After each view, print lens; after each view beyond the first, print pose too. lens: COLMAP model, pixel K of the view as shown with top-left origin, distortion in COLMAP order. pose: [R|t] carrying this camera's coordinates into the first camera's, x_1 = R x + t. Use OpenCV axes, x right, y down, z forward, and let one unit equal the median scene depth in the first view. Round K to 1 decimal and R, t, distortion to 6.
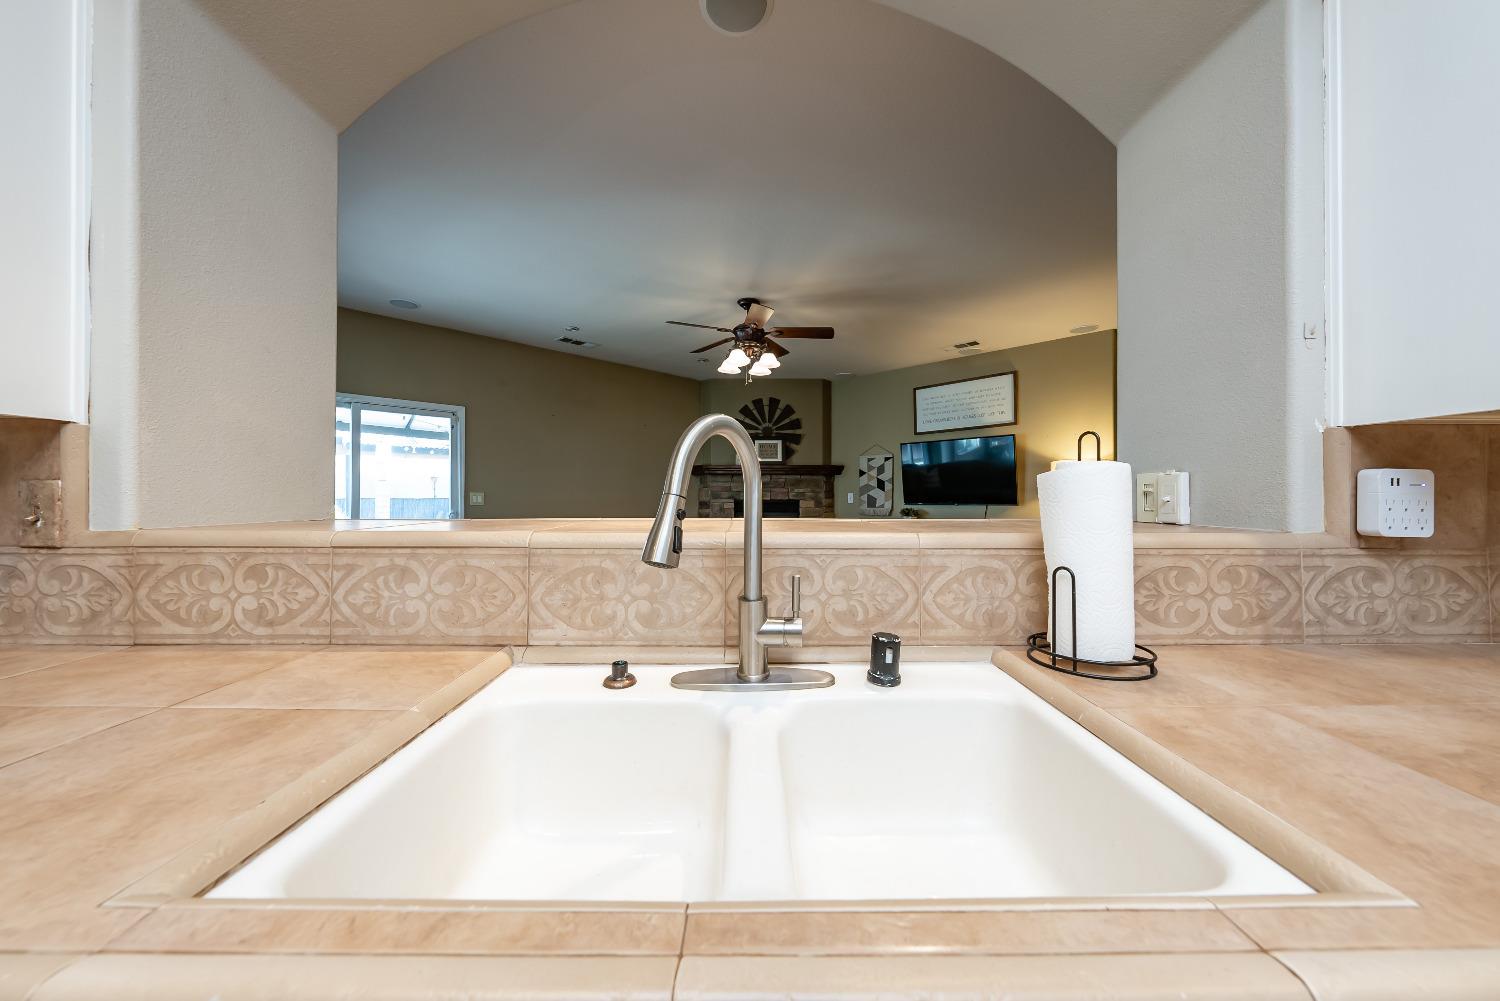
lens RADIAL K [[514.1, 0, 752.0], [0, 514.1, 493.2], [0, 0, 1]] dist [-0.001178, -0.000128]
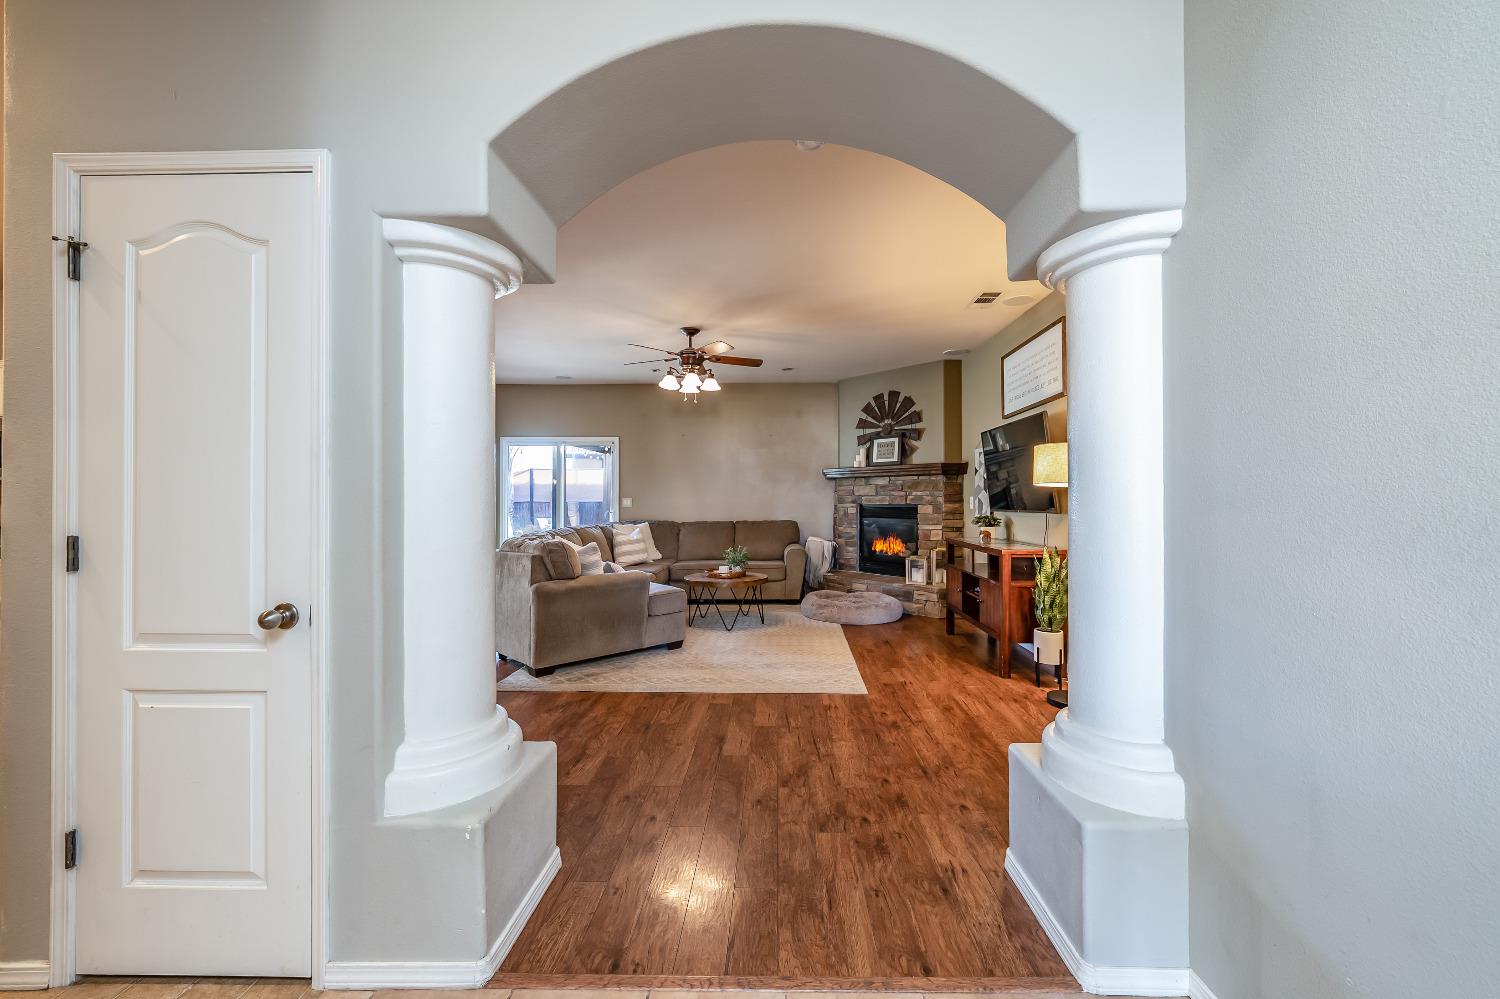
lens RADIAL K [[585.1, 0, 766.4], [0, 585.1, 499.0], [0, 0, 1]] dist [-0.000440, -0.000029]
pose [[0.682625, -0.003059, -0.730762, 0.811711], [0.005096, 0.999987, 0.000574, 0.002262], [0.730751, -0.004116, 0.682632, 0.181665]]
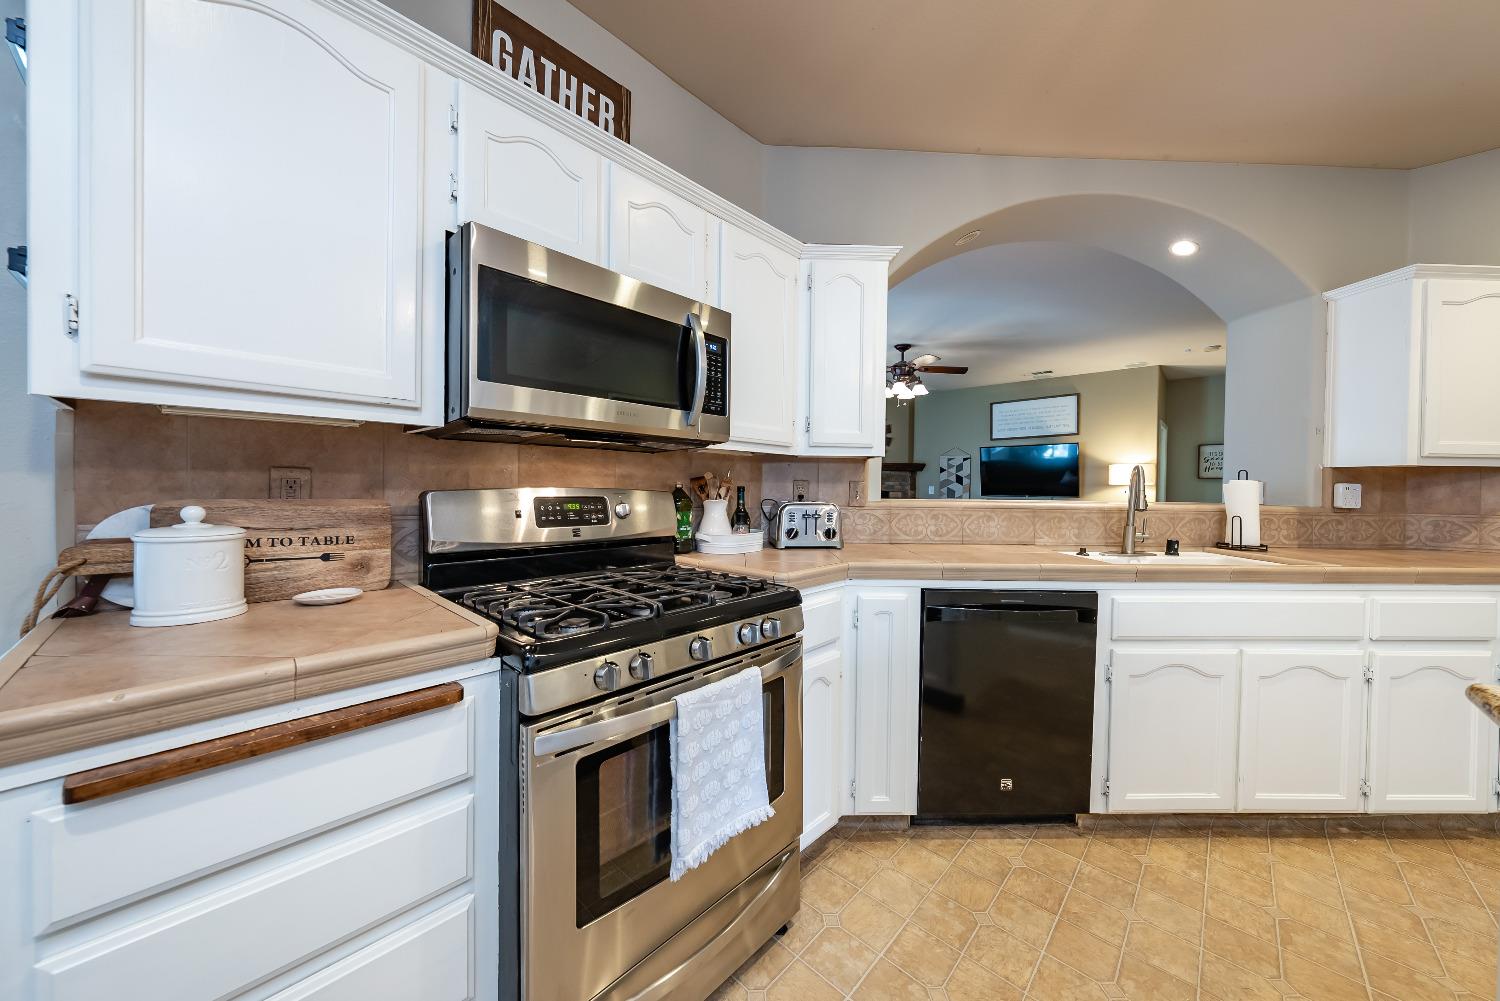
lens RADIAL K [[514.1, 0, 752.0], [0, 514.1, 493.2], [0, 0, 1]] dist [-0.001178, -0.000128]
pose [[0.999799, 0.010983, 0.016748, -0.325312], [-0.011289, 0.999770, 0.018249, -0.001602], [-0.016544, -0.018435, 0.999693, -0.278240]]
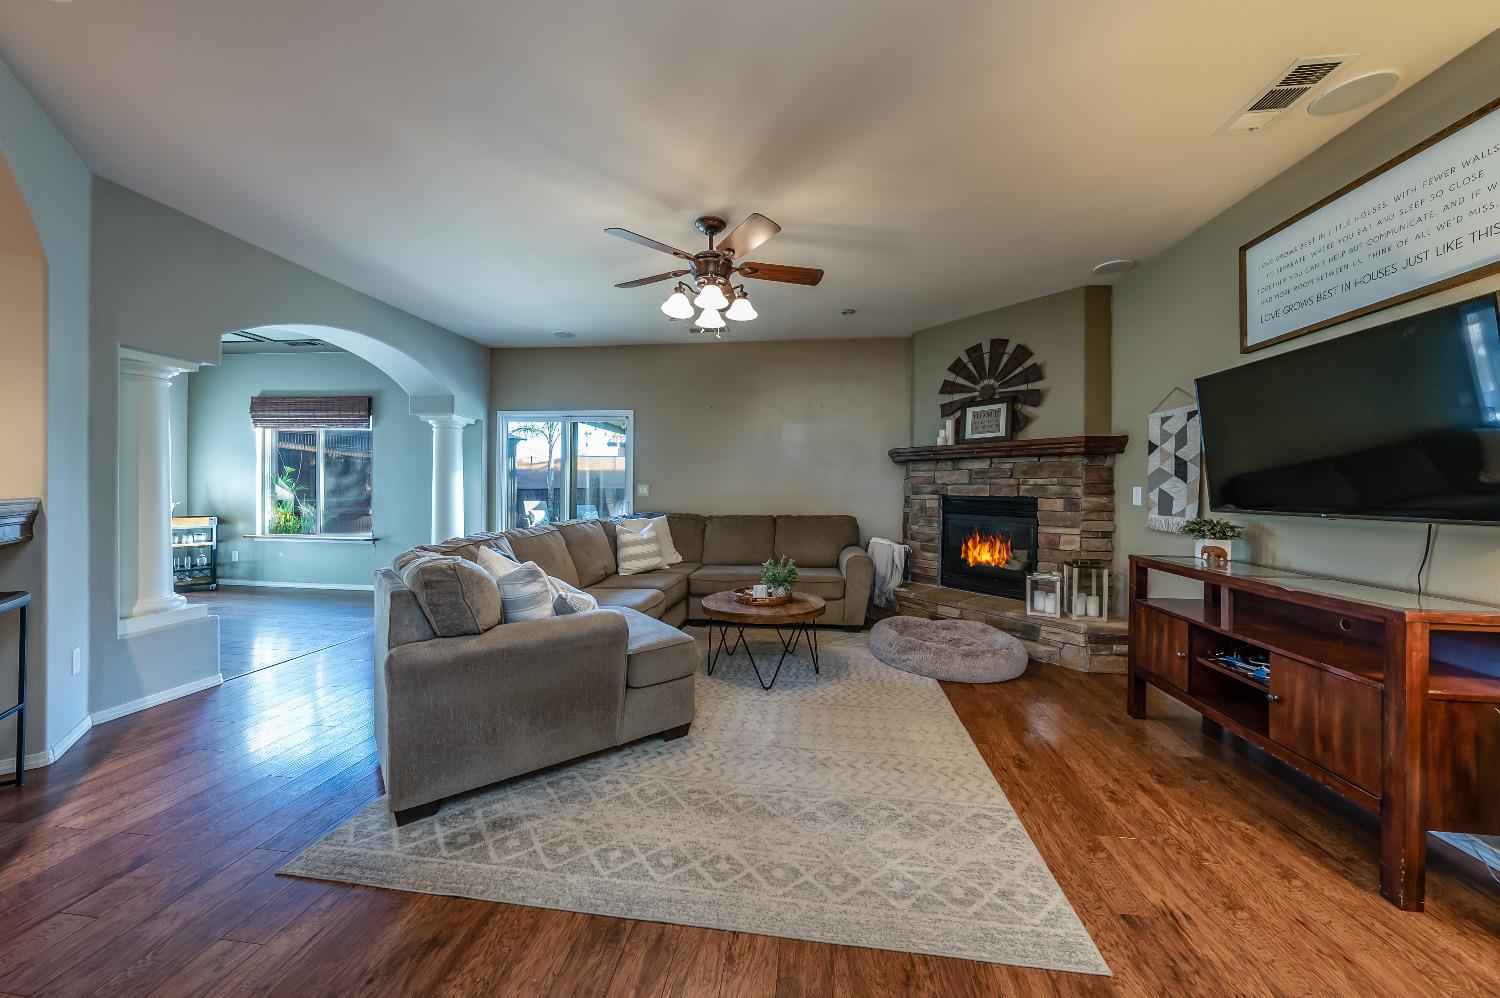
lens RADIAL K [[521.1, 0, 747.6], [0, 521.1, 488.3], [0, 0, 1]] dist [-0.000621, -0.000031]
pose [[0.605272, 0.004666, -0.796005, 0.476344], [-0.003992, 0.999988, 0.002826, 0.002113], [0.796009, 0.001467, 0.605283, 0.454559]]
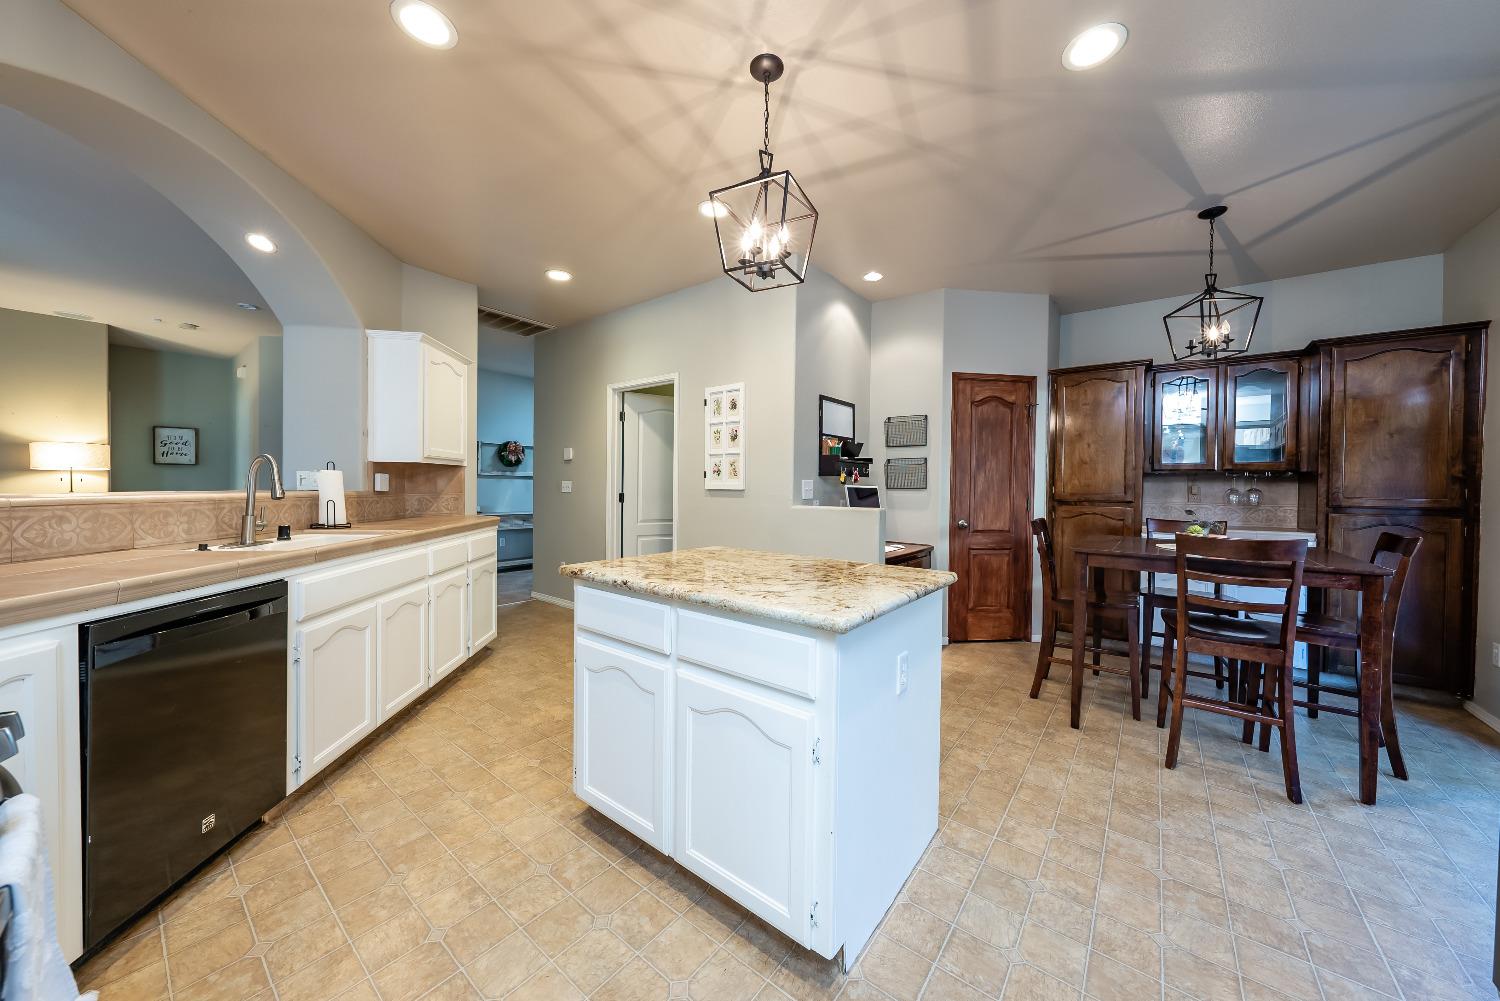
lens RADIAL K [[514.1, 0, 752.0], [0, 514.1, 493.2], [0, 0, 1]] dist [-0.001178, -0.000128]
pose [[-0.102434, -0.019053, 0.994557, -0.464138], [-0.014442, 0.999740, 0.017664, -0.001605], [-0.994635, -0.012554, -0.102683, -0.220827]]
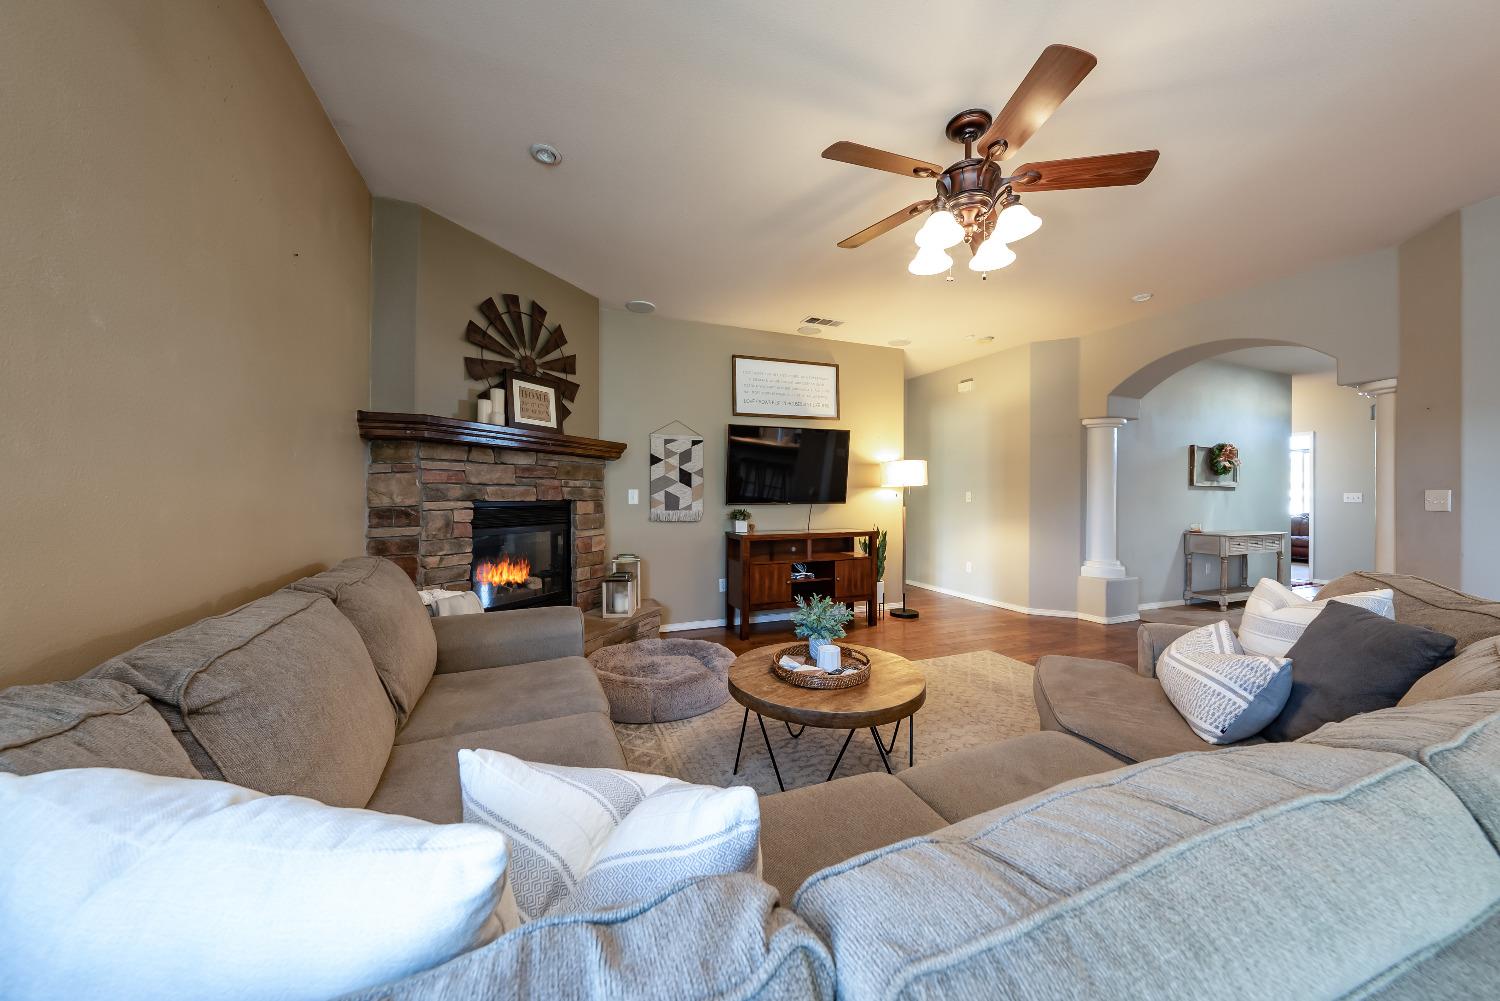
lens RADIAL K [[513.2, 0, 753.8], [0, 513.2, 497.2], [0, 0, 1]] dist [-0.000594, -0.000040]
pose [[0.400005, -0.006300, 0.916491, -0.439230], [-0.005276, 0.999944, 0.009176, 0.003863], [-0.916498, -0.008506, 0.399949, 0.758428]]
